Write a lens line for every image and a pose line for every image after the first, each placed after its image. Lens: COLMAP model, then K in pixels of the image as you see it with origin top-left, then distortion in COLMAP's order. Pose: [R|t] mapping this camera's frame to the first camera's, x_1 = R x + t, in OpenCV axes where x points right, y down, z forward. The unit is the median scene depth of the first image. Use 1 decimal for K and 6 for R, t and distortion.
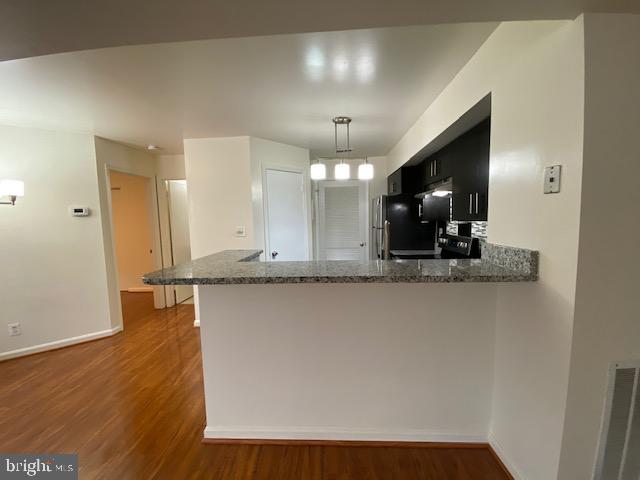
lens RADIAL K [[259.4, 0, 319.6], [0, 259.4, 238.5], [0, 0, 1]] dist [0.022499, -0.020285]
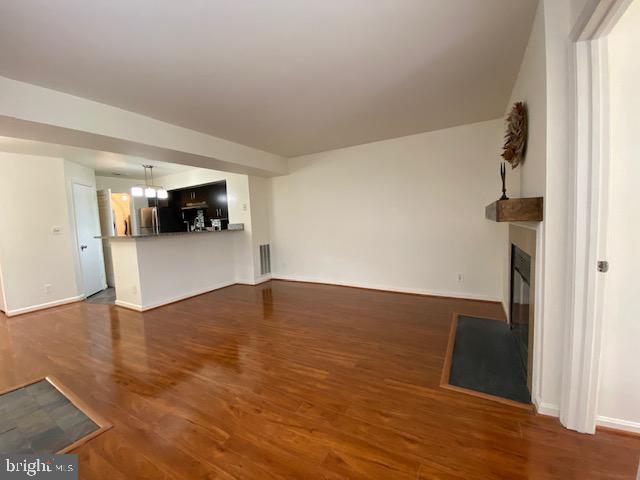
lens RADIAL K [[259.4, 0, 319.6], [0, 259.4, 238.5], [0, 0, 1]] dist [0.022499, -0.020285]
pose [[0.455975, -0.061750, 0.887848, -0.956622], [0.104649, 0.994390, 0.015416, 0.145188], [-0.883819, 0.085883, 0.459879, -0.816536]]
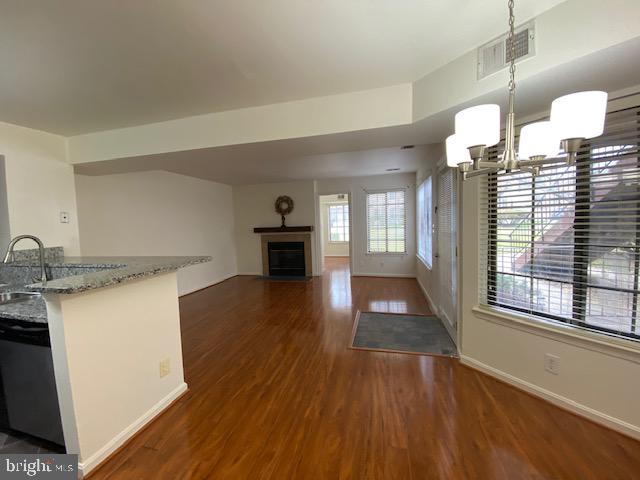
lens RADIAL K [[259.4, 0, 319.6], [0, 259.4, 238.5], [0, 0, 1]] dist [0.022499, -0.020285]
pose [[-0.979762, 0.044226, 0.195220, -0.778756], [0.072114, 0.987783, 0.138145, -0.071389], [-0.186725, 0.149427, -0.970982, 1.142963]]
